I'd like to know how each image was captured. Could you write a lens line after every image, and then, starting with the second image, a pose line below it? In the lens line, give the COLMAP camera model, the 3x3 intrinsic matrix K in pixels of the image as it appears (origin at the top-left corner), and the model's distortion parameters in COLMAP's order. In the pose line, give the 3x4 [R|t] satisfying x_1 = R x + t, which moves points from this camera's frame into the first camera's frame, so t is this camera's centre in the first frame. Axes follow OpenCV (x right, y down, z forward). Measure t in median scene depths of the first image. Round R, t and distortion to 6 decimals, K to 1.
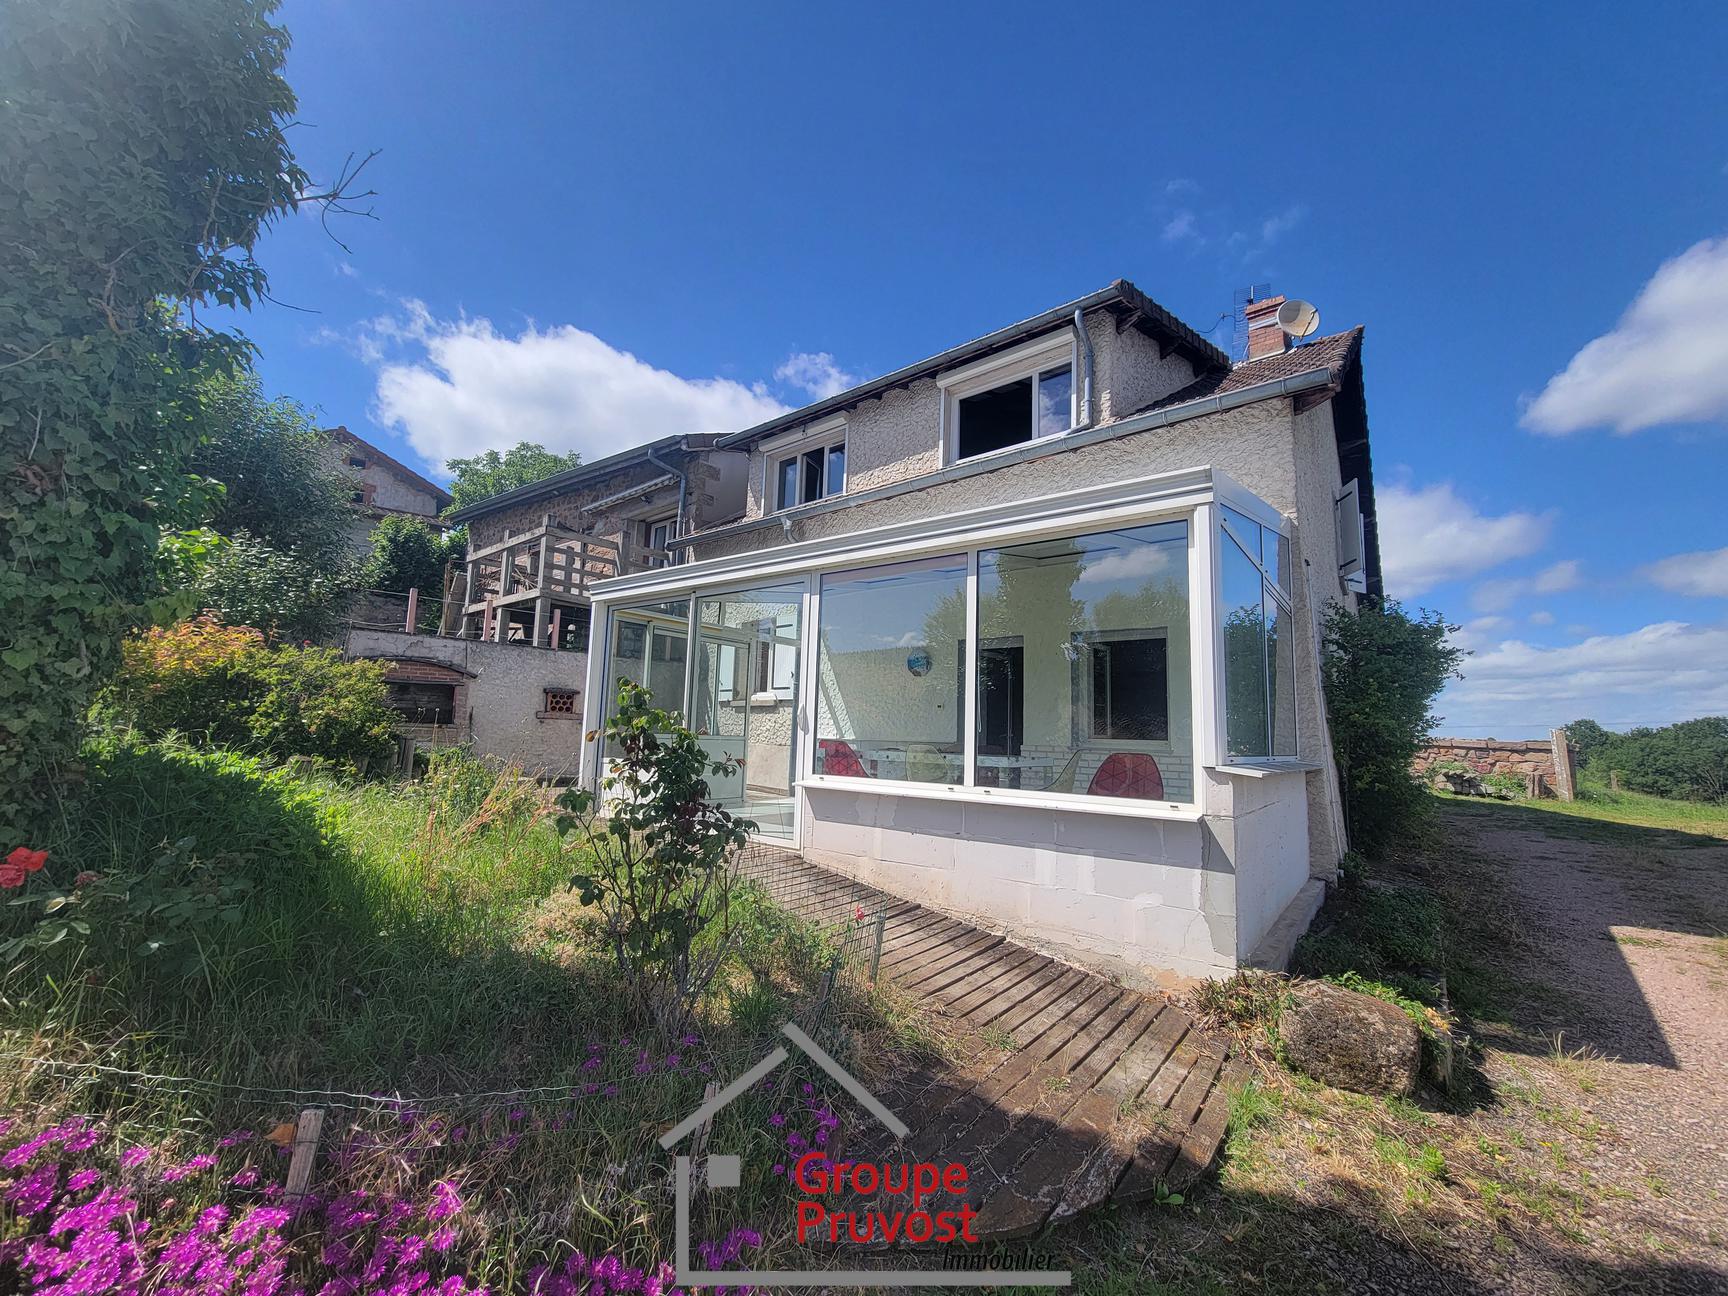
lens RADIAL K [[702.3, 0, 858.8], [0, 702.3, 654.6], [0, 0, 1]] dist [-0.000547, -0.000740]
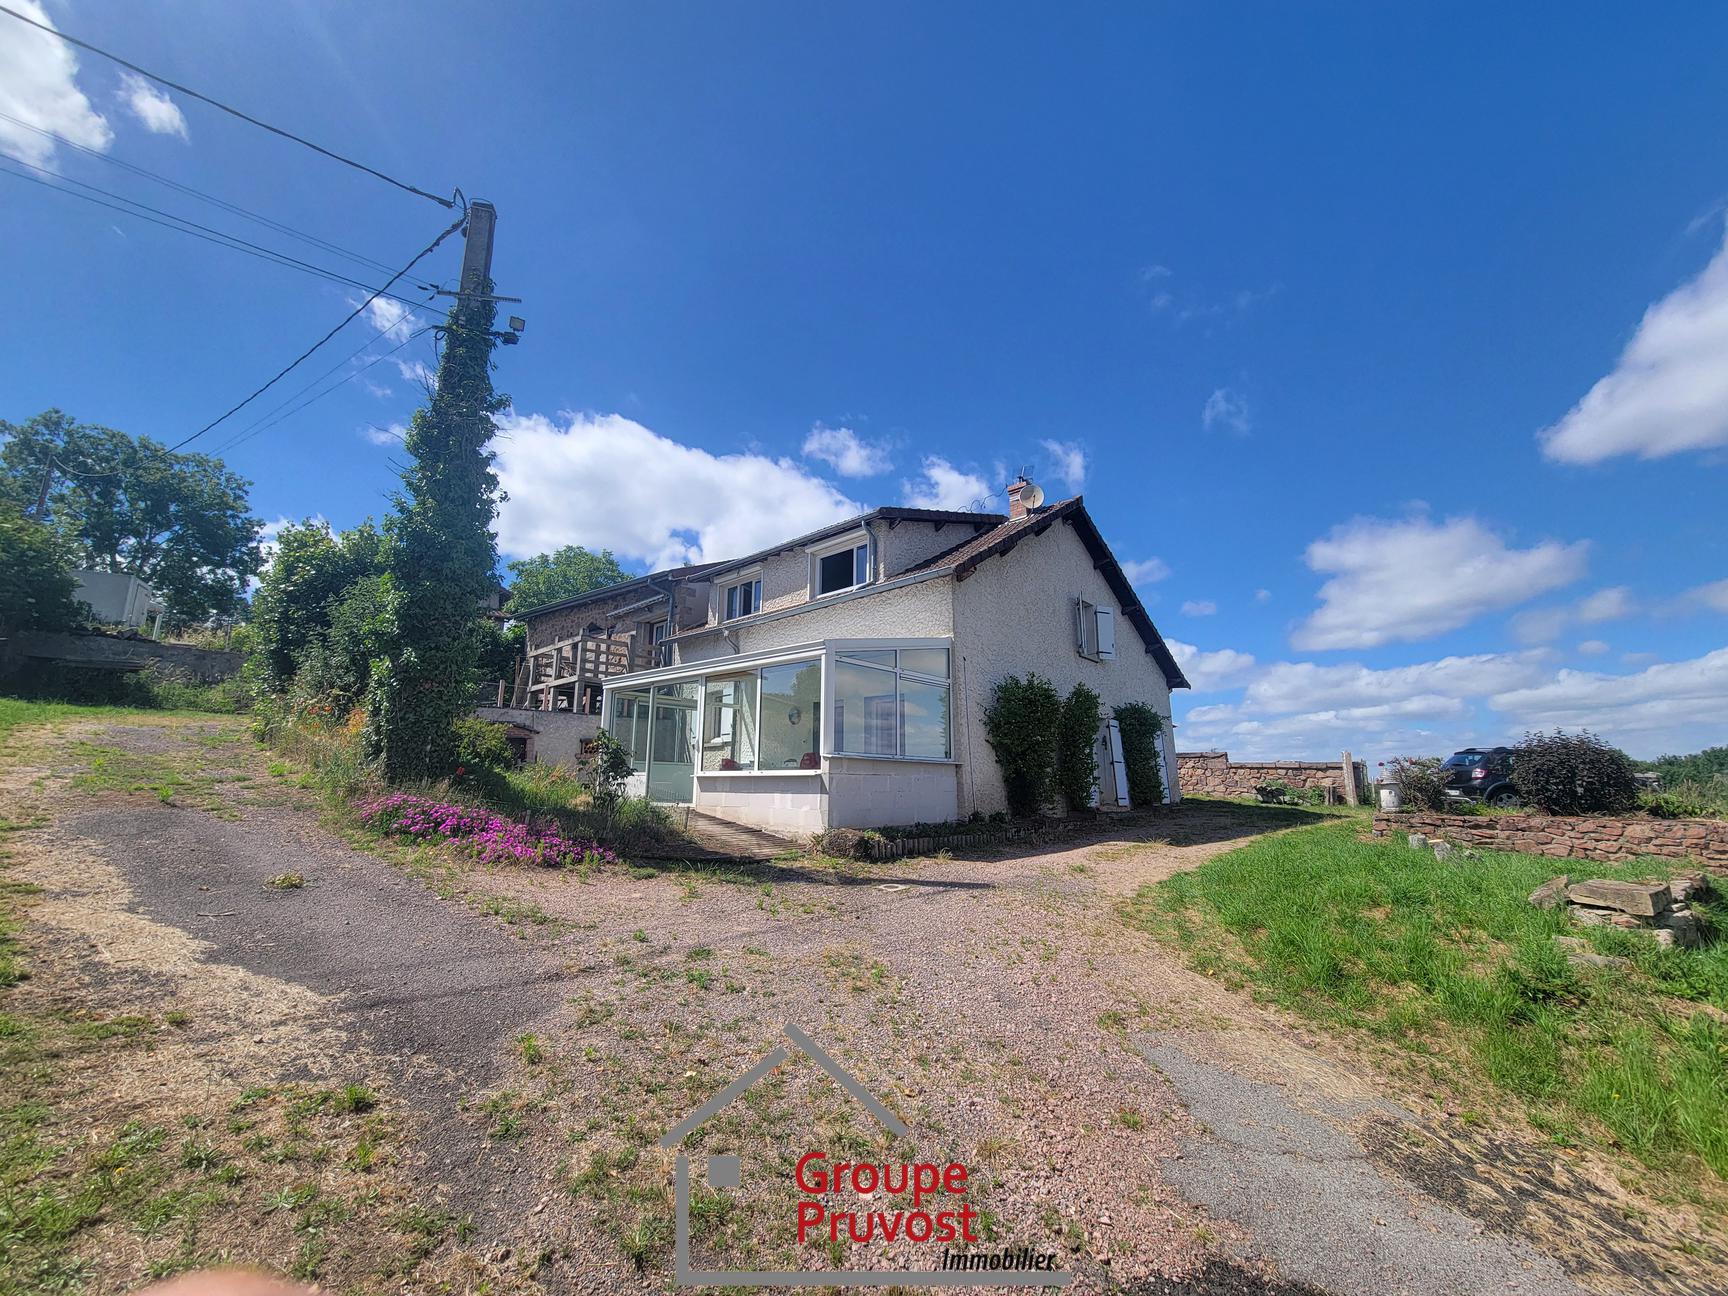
lens RADIAL K [[702.3, 0, 858.8], [0, 702.3, 654.6], [0, 0, 1]] dist [-0.000547, -0.000740]
pose [[0.998130, -0.034815, -0.050245, 0.233394], [0.031005, 0.996723, -0.074706, -0.003626], [0.052681, 0.073009, 0.995939, -0.490959]]
